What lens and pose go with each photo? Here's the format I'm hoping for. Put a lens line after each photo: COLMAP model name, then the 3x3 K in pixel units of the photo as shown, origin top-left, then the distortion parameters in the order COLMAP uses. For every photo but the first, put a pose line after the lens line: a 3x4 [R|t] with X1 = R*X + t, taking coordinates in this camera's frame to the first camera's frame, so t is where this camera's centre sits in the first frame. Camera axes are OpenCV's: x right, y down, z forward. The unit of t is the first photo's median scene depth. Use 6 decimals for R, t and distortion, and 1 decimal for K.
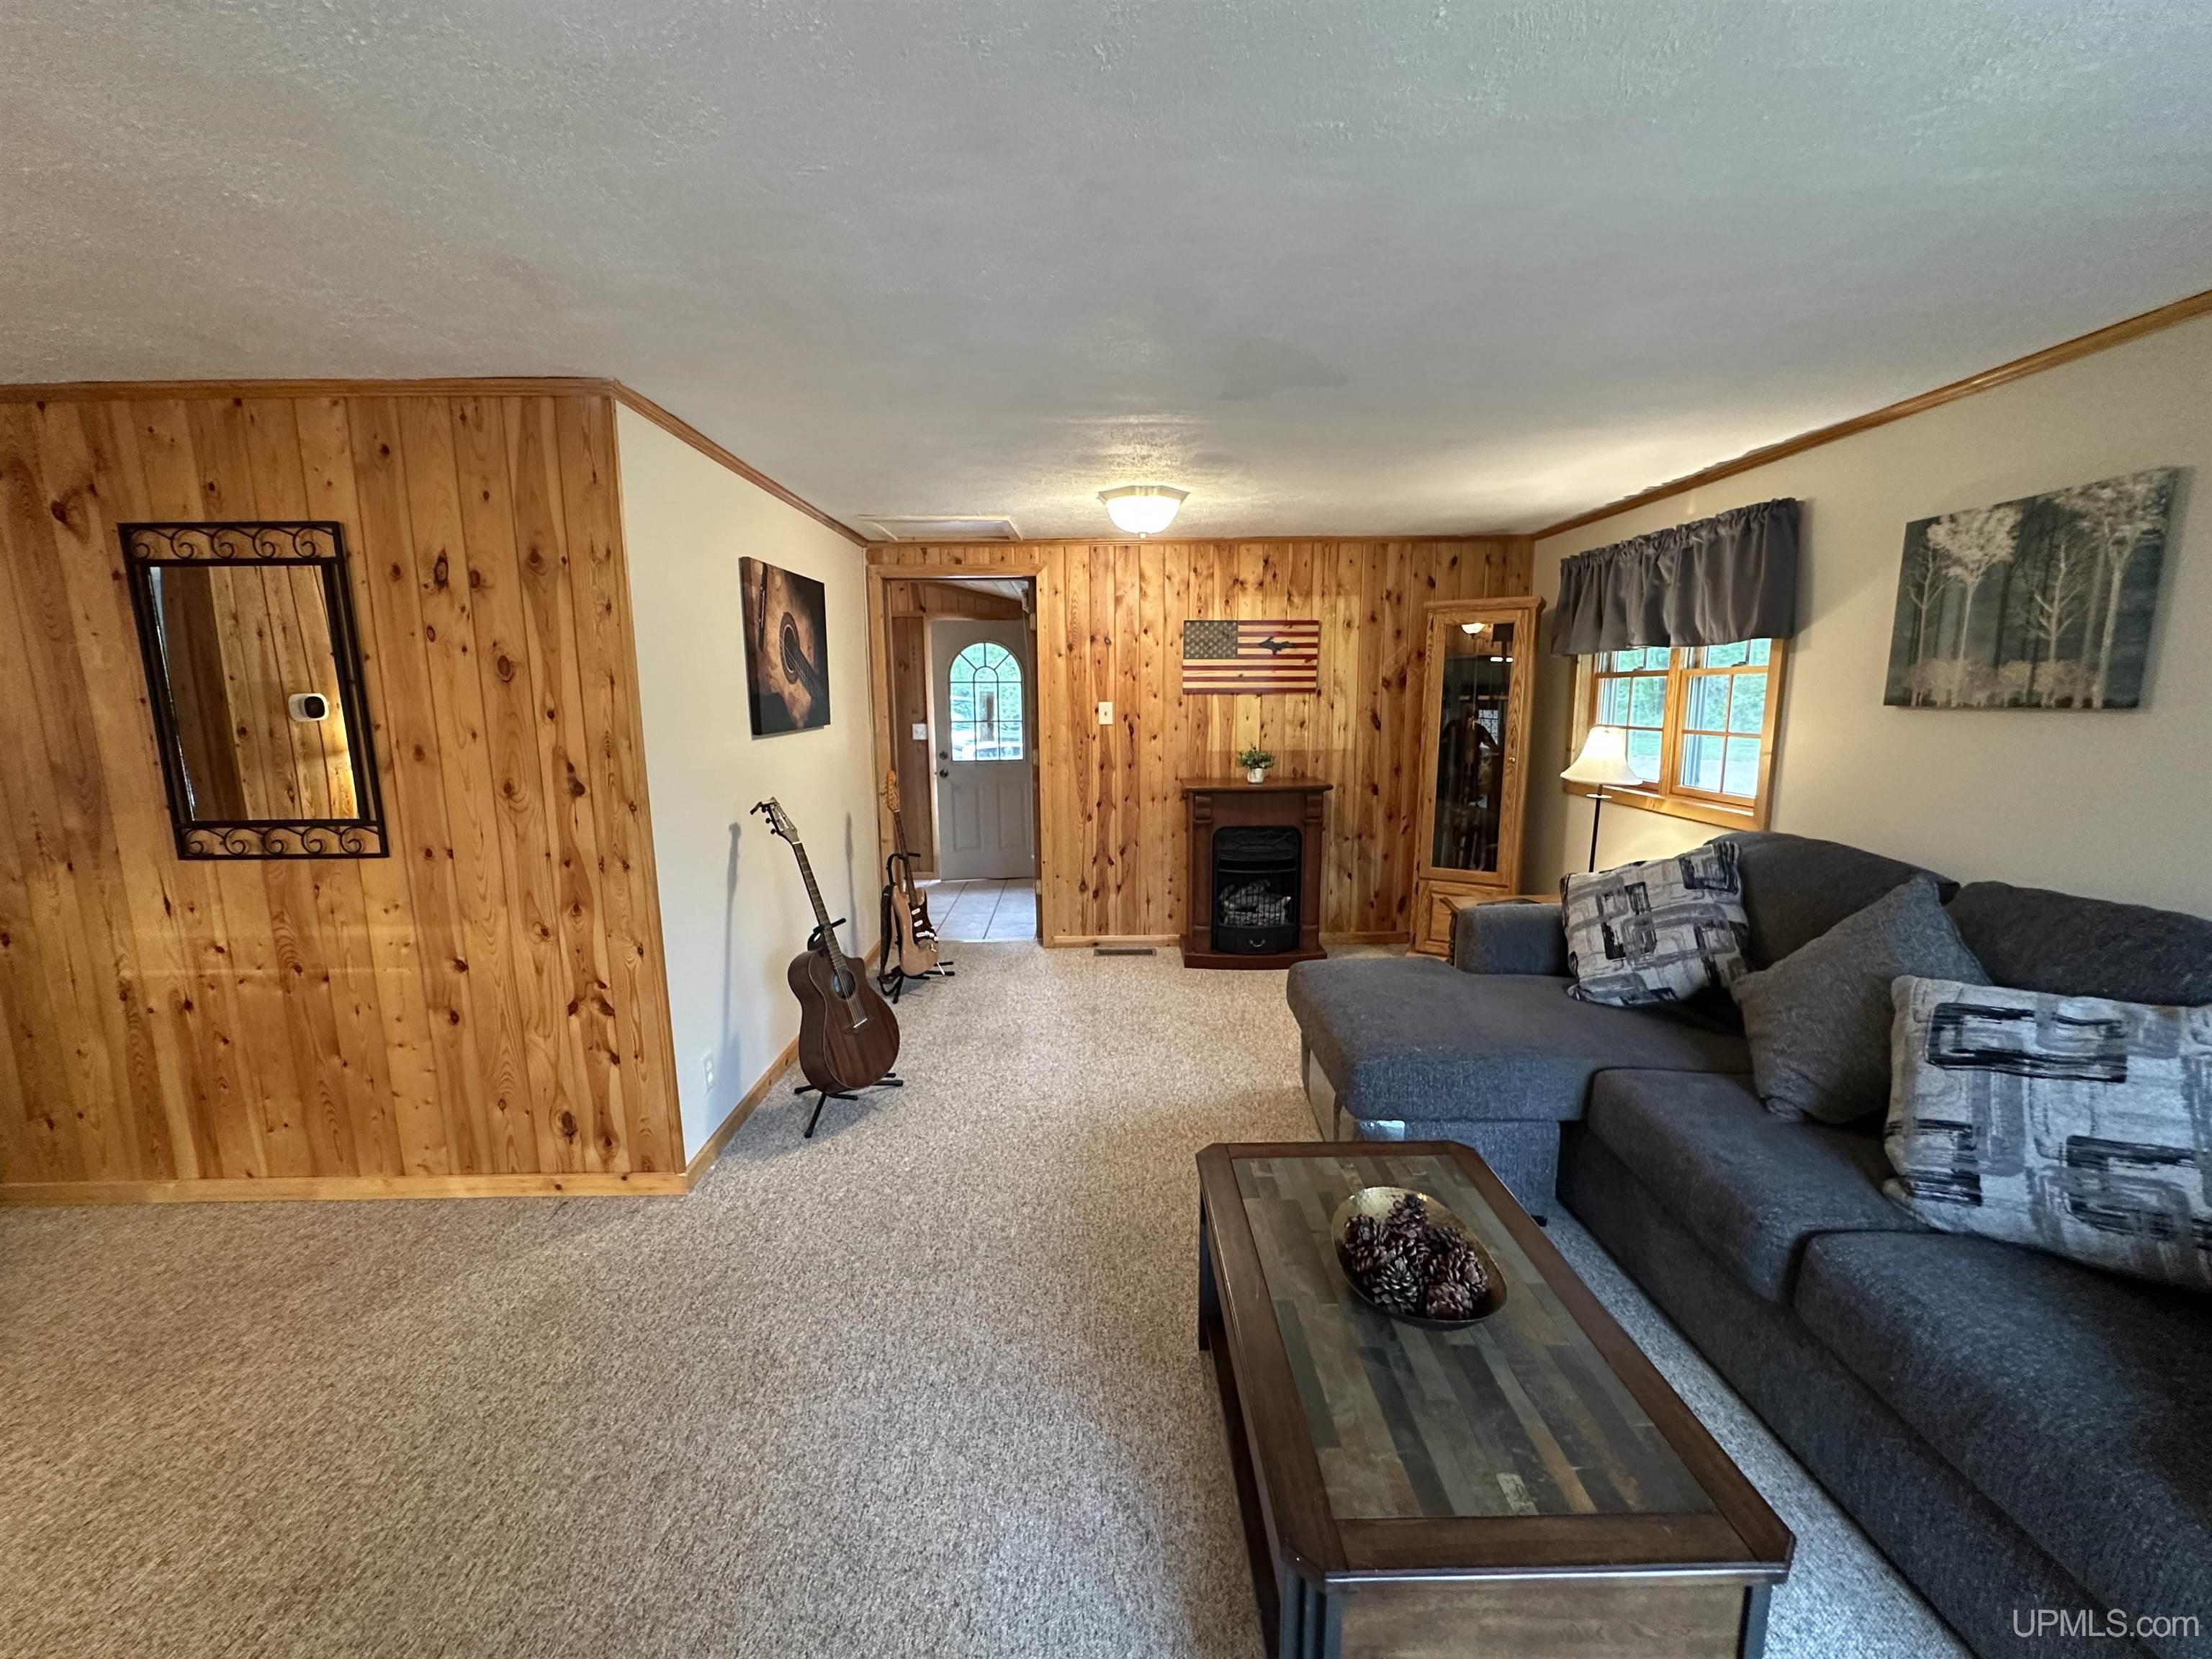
lens RADIAL K [[884.5, 0, 1108.3], [0, 884.5, 830.7], [0, 0, 1]] dist [-0.005400, 0.001200]
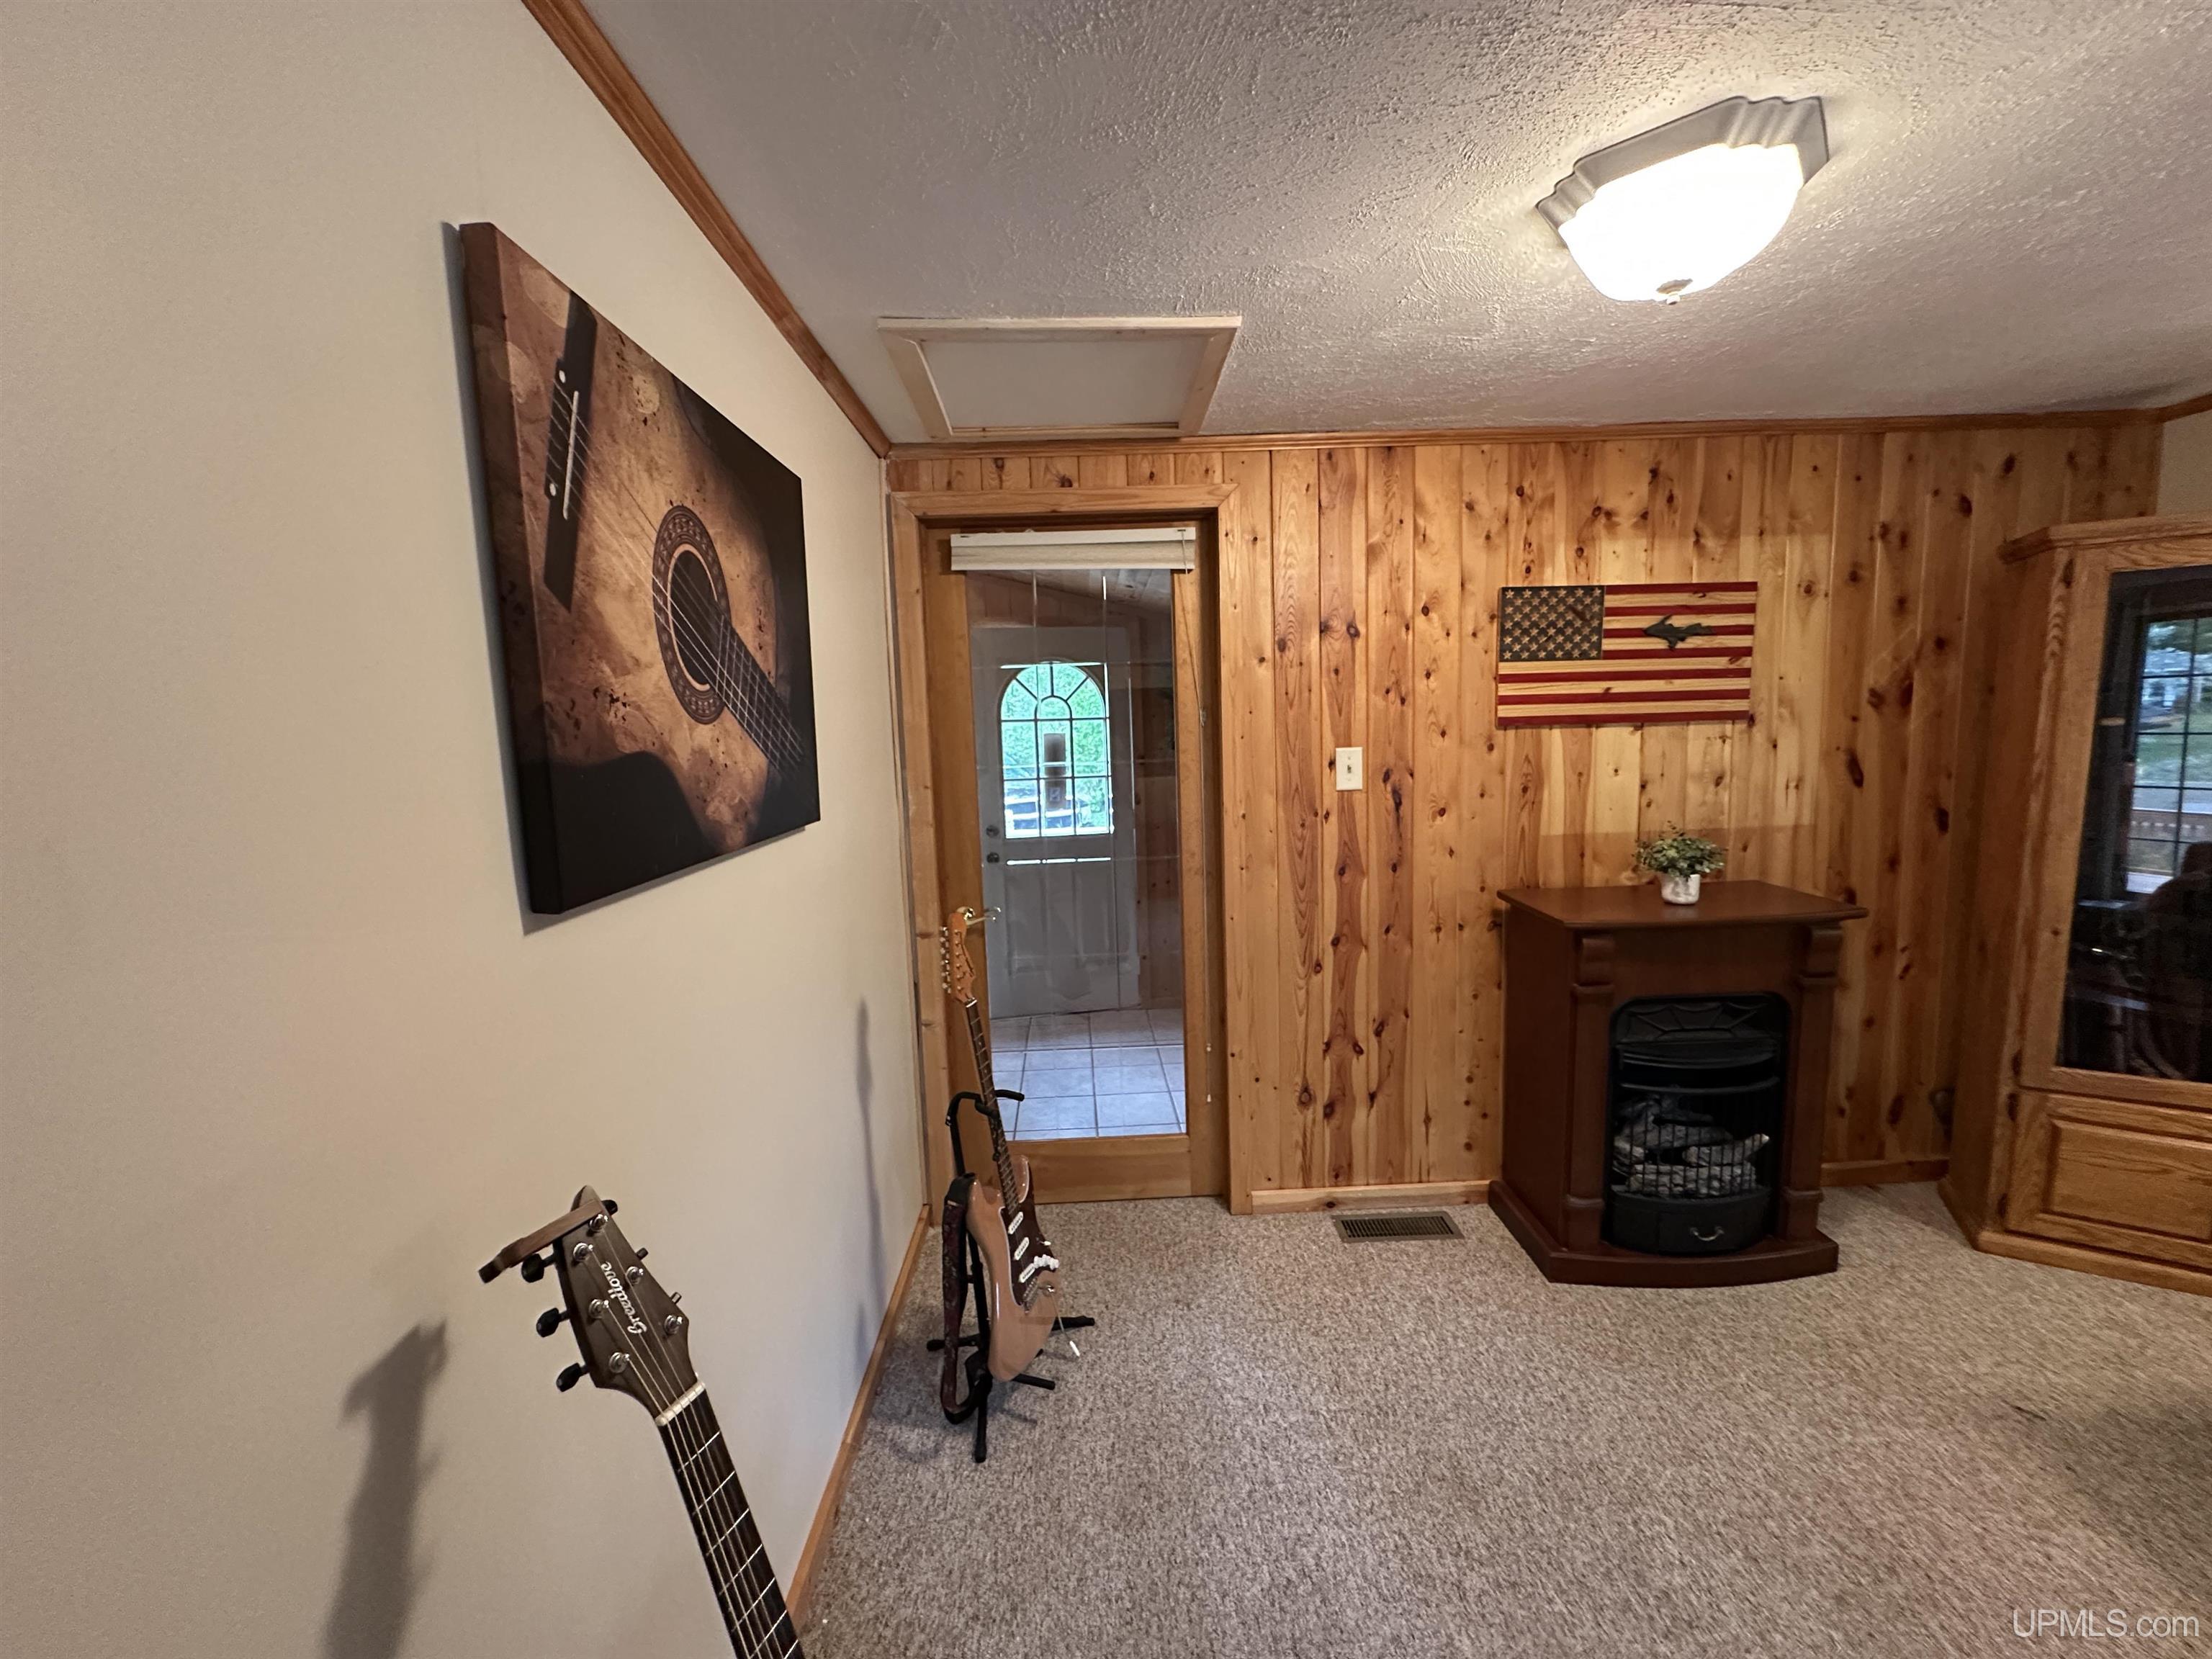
lens RADIAL K [[884.5, 0, 1108.3], [0, 884.5, 830.7], [0, 0, 1]] dist [-0.005400, 0.001200]
pose [[0.999642, -0.025487, 0.008191, -0.155083], [0.025823, 0.998703, -0.043886, -0.079612], [-0.007062, 0.044082, 0.999003, 0.496443]]
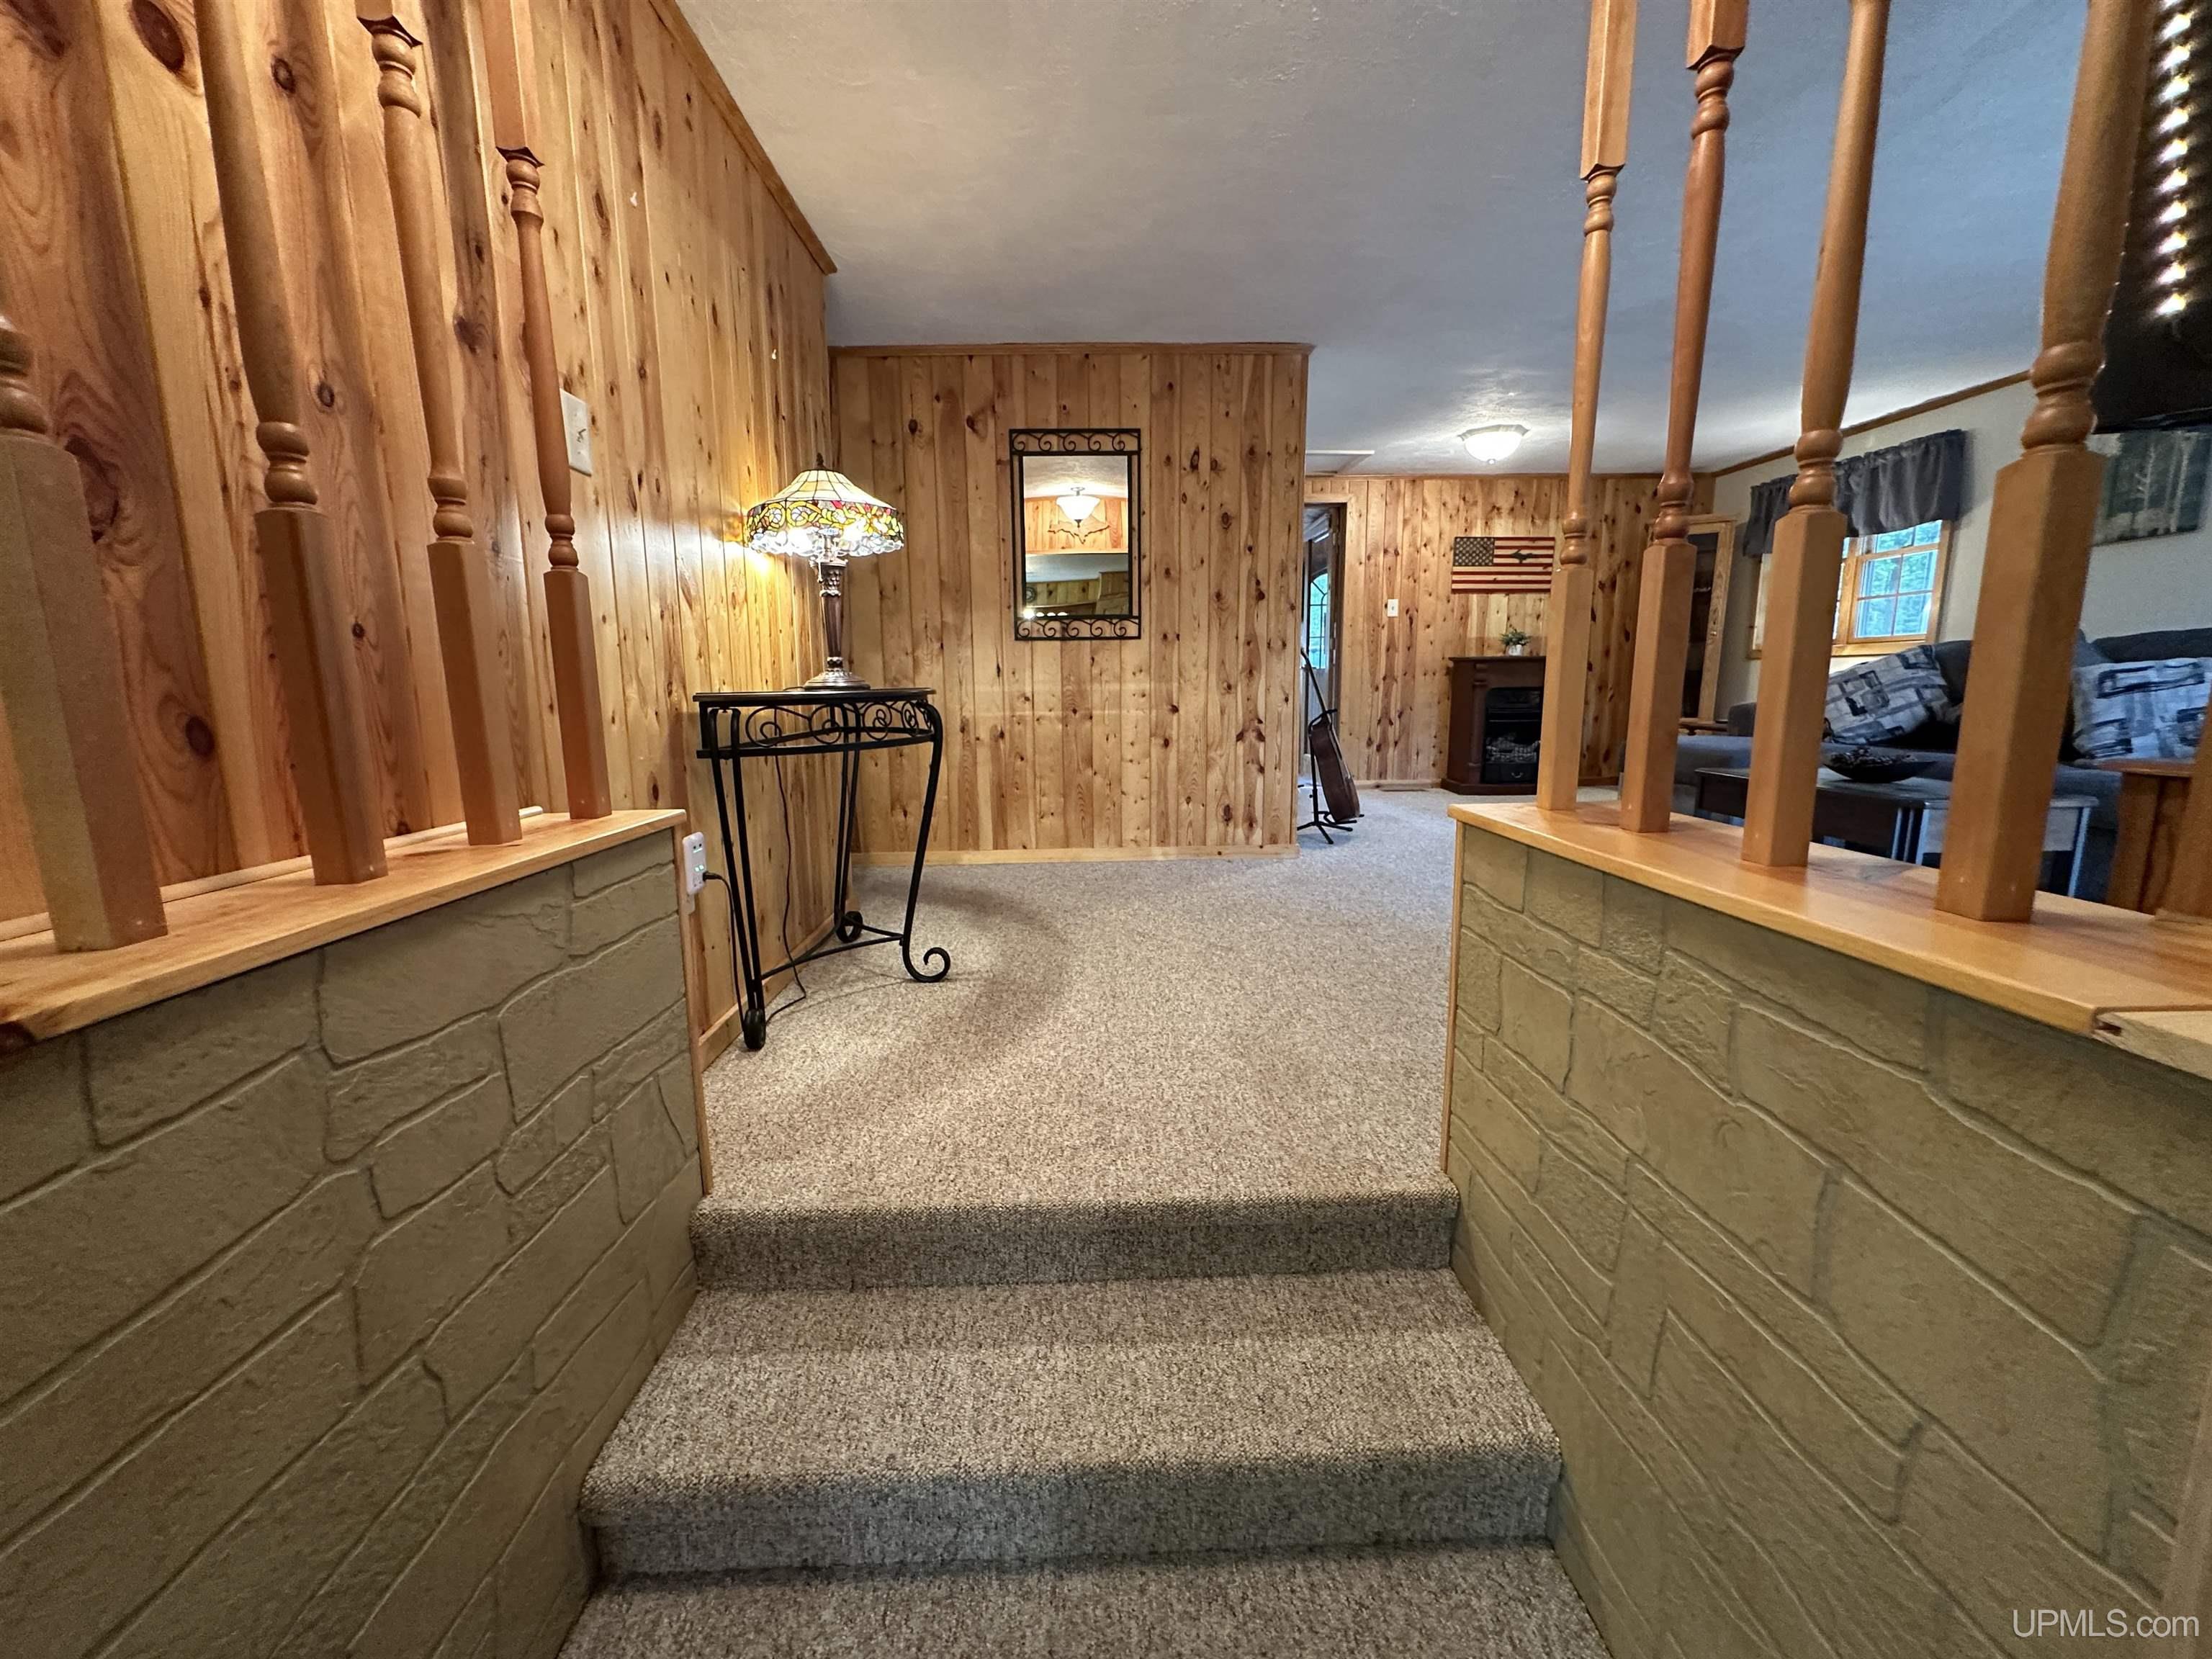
lens RADIAL K [[884.5, 0, 1108.3], [0, 884.5, 830.7], [0, 0, 1]] dist [-0.005400, 0.001200]
pose [[0.999804, -0.005130, 0.019127, -0.470809], [0.004908, 0.999920, 0.011667, 0.189134], [-0.019186, -0.011571, 0.999749, -0.329970]]
